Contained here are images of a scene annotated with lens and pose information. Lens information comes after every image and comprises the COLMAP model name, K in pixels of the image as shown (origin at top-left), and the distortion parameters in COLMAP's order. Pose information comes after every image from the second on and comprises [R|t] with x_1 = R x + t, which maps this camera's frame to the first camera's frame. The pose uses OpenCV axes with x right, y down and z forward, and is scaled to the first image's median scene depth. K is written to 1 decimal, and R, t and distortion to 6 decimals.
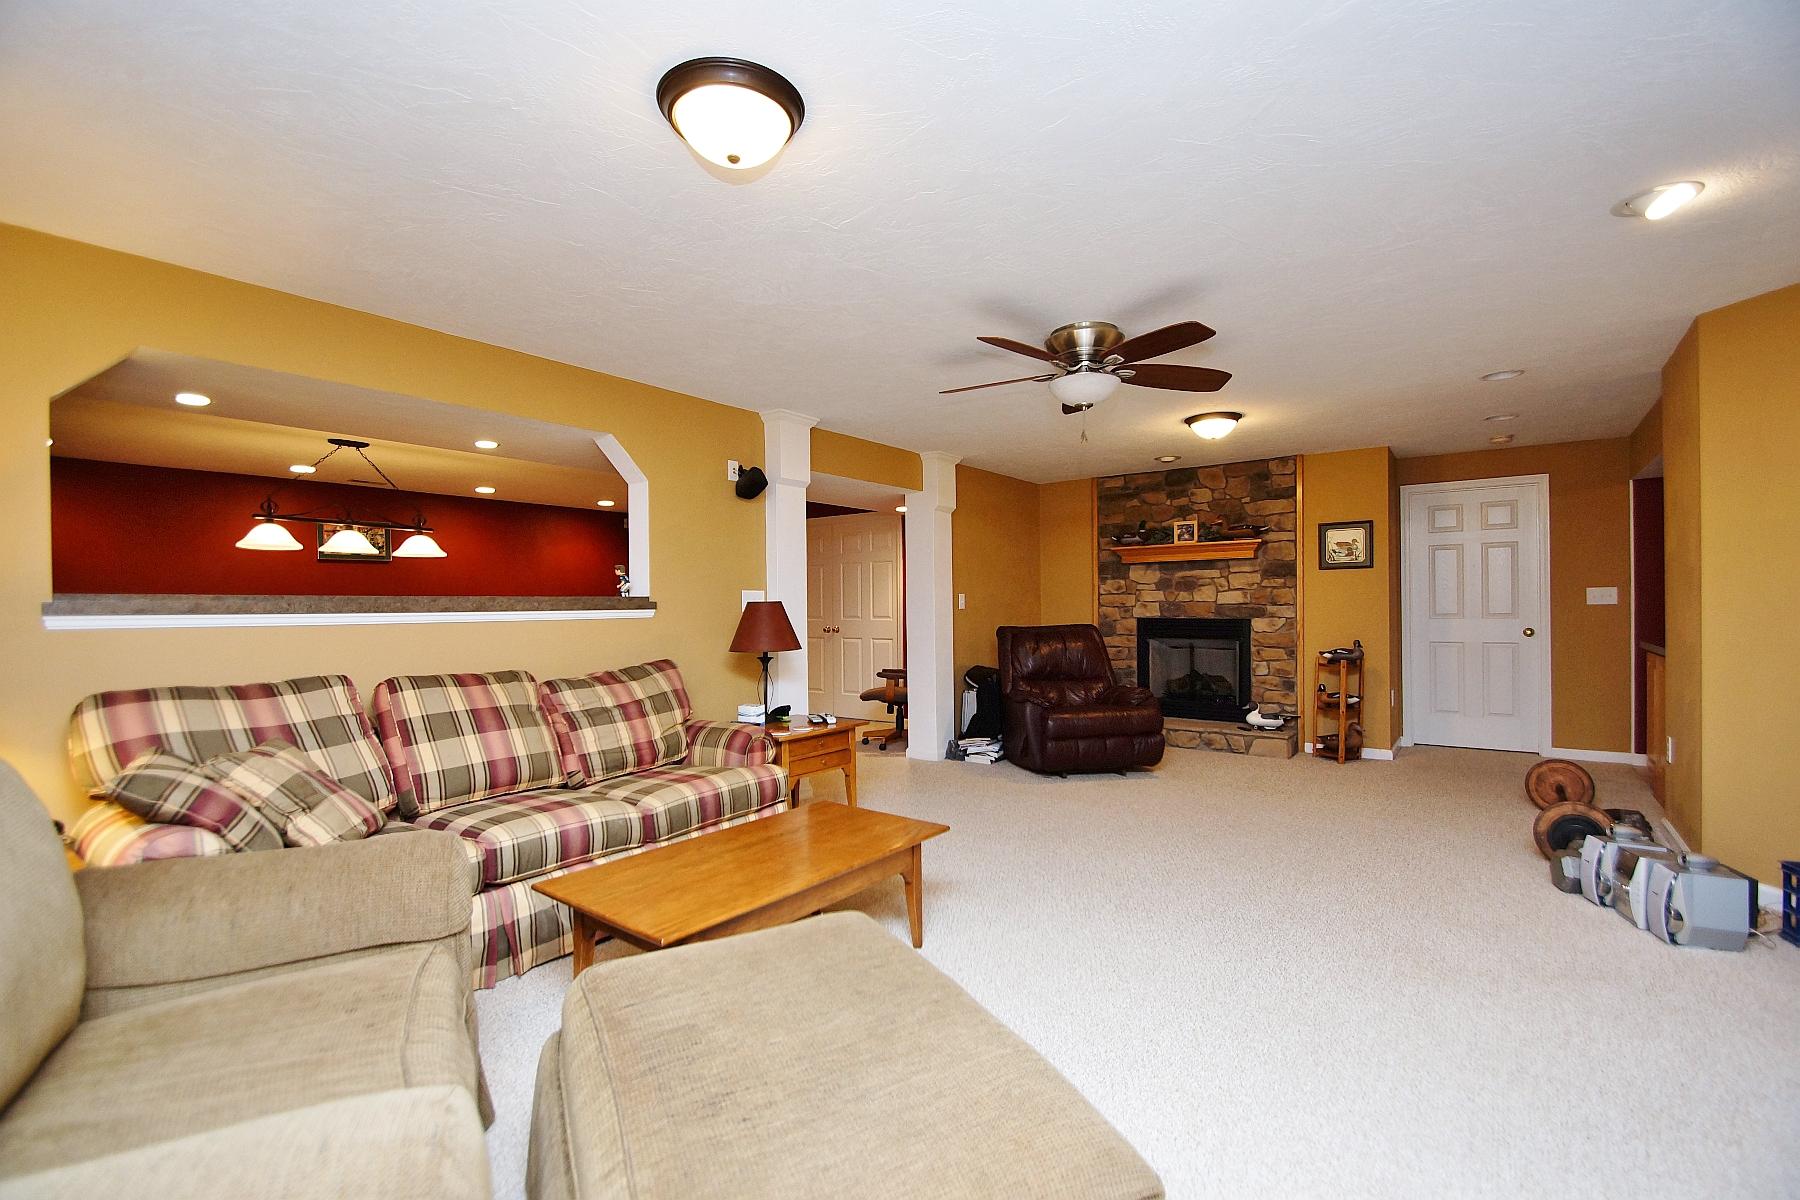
lens RADIAL K [[796.0, 0, 895.1], [0, 796.0, 604.4], [0, 0, 1]] dist [0.016186, -0.018775]
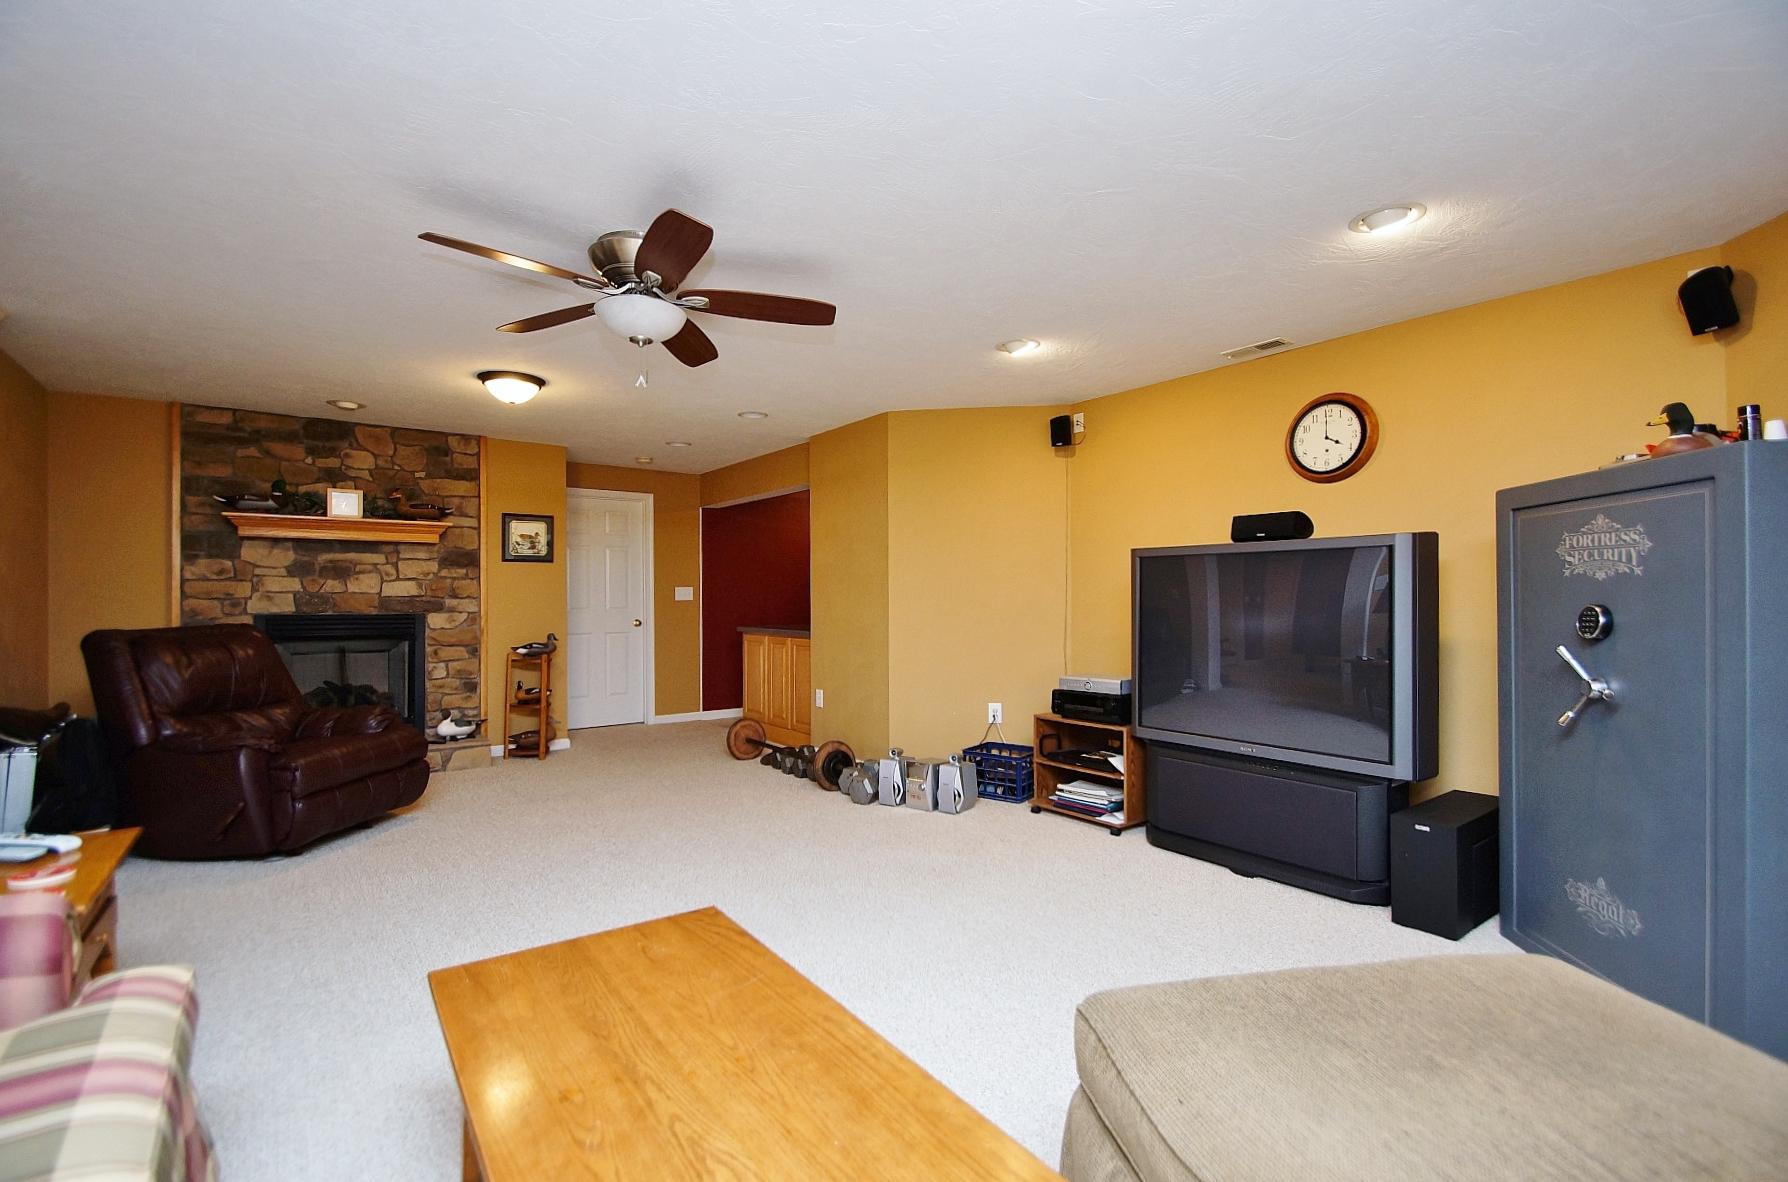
lens RADIAL K [[788.5, 0, 895.8], [0, 788.5, 596.5], [0, 0, 1]] dist [-0.001859, -0.000281]
pose [[0.273877, 0.013377, 0.961672, -0.235671], [-0.003464, 0.999911, -0.012922, 0.008522], [-0.961759, 0.000207, 0.273899, 0.286703]]
